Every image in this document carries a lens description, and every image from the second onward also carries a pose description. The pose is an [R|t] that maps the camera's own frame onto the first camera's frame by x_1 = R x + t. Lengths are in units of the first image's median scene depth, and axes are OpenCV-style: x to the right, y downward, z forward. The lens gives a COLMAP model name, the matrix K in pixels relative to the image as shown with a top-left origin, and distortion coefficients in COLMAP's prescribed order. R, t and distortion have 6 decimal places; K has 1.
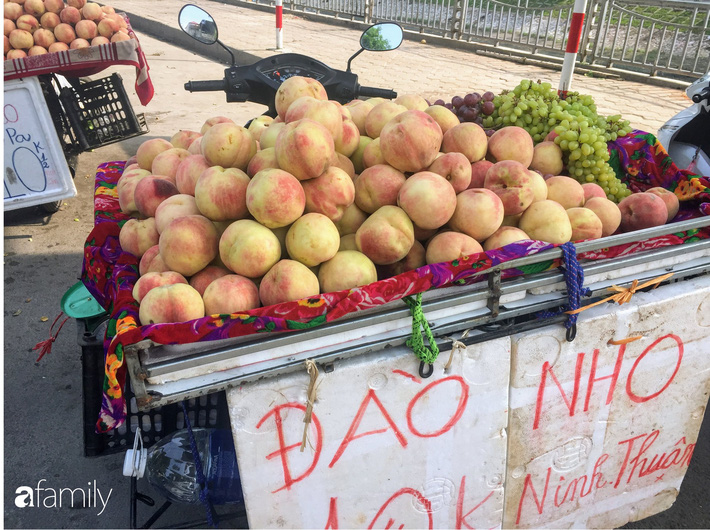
lens RADIAL K [[610.5, 0, 360.5], [0, 610.5, 263.8], [0, 0, 1]] dist [0.062496, -0.070832]
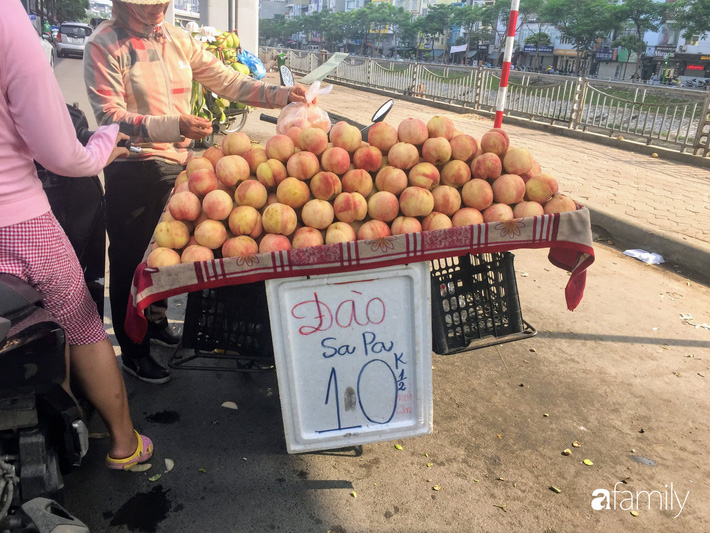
lens RADIAL K [[610.5, 0, 351.2], [0, 610.5, 267.0], [0, 0, 1]] dist [0.062496, -0.070832]
pose [[0.979424, 0.094714, -0.178207, -0.472552], [-0.115833, 0.986924, -0.112087, -0.209815], [0.165261, 0.130423, 0.977588, 0.372411]]
